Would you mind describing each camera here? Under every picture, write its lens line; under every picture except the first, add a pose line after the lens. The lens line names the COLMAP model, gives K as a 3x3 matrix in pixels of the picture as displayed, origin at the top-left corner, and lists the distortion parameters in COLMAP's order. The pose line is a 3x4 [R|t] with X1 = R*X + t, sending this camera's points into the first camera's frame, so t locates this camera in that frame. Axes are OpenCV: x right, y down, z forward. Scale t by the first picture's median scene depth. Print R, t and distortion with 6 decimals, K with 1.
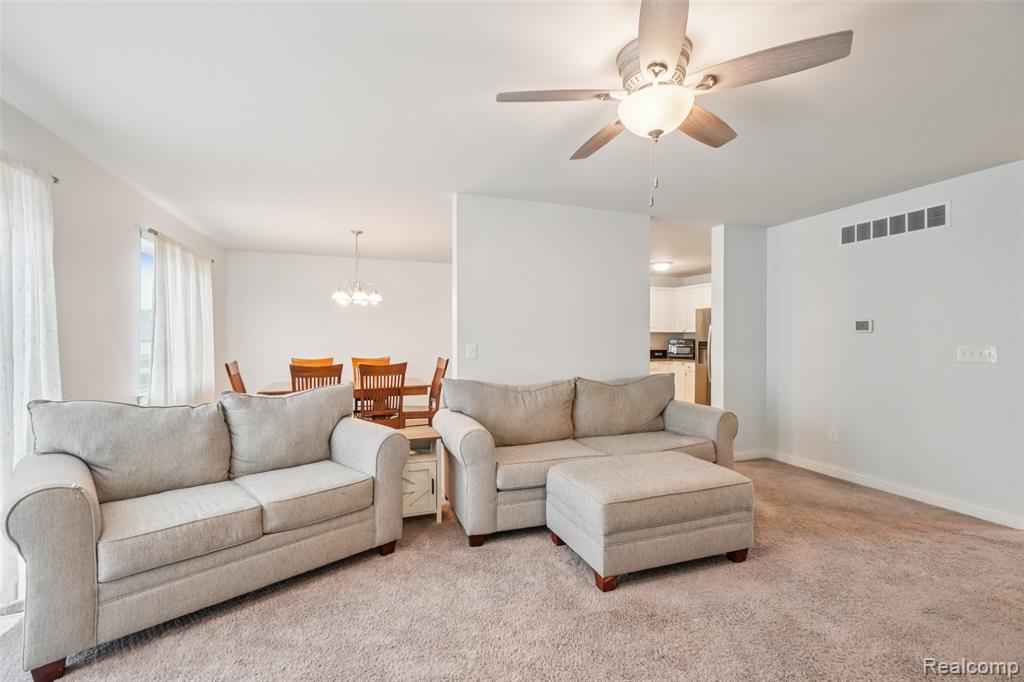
lens RADIAL K [[444.6, 0, 511.7], [0, 444.6, 336.7], [0, 0, 1]] dist [-0.002262, -0.000093]
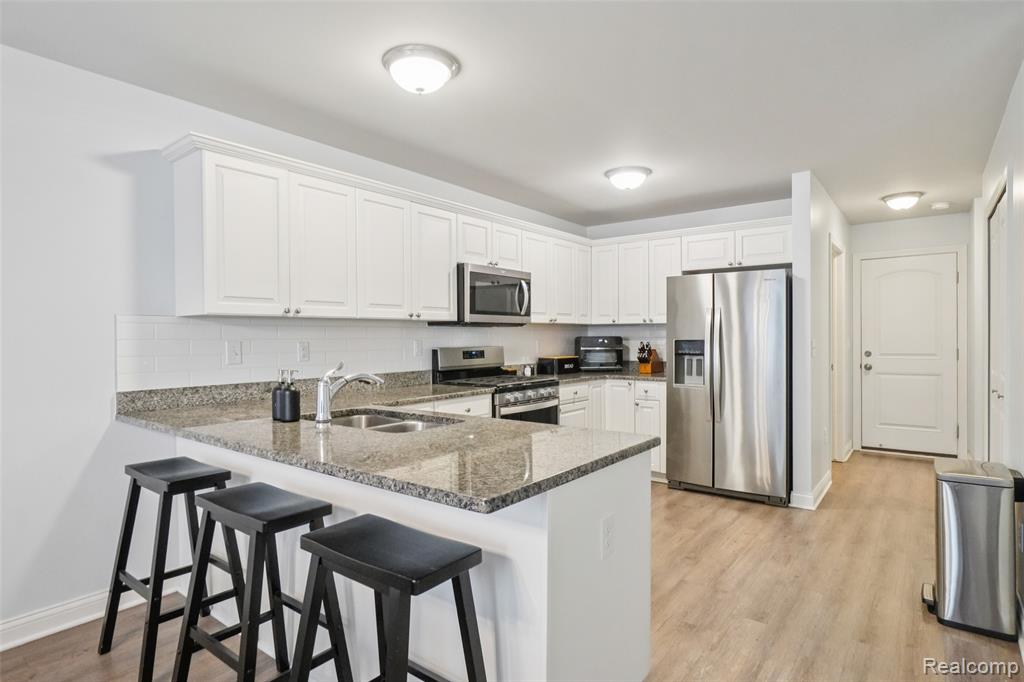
lens RADIAL K [[546.0, 0, 512.6], [0, 546.0, 344.8], [0, 0, 1]] dist [0.000069, -0.000051]
pose [[0.845752, -0.016883, 0.533309, -0.059618], [0.009417, 0.999816, 0.016718, 0.003440], [-0.533493, -0.009117, 0.845755, 0.505455]]
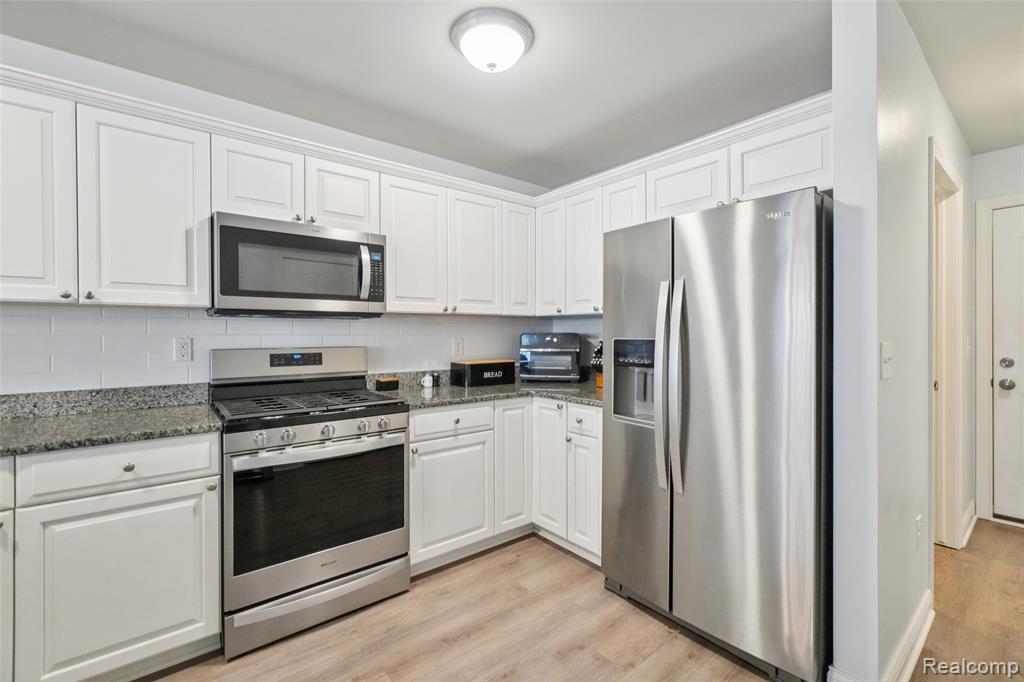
lens RADIAL K [[444.6, 0, 511.7], [0, 444.6, 336.7], [0, 0, 1]] dist [-0.002262, -0.000093]
pose [[0.947514, -0.008912, 0.319589, 0.230403], [0.006281, 0.999937, 0.009262, 0.004897], [-0.319652, -0.006769, 0.947511, 0.654263]]
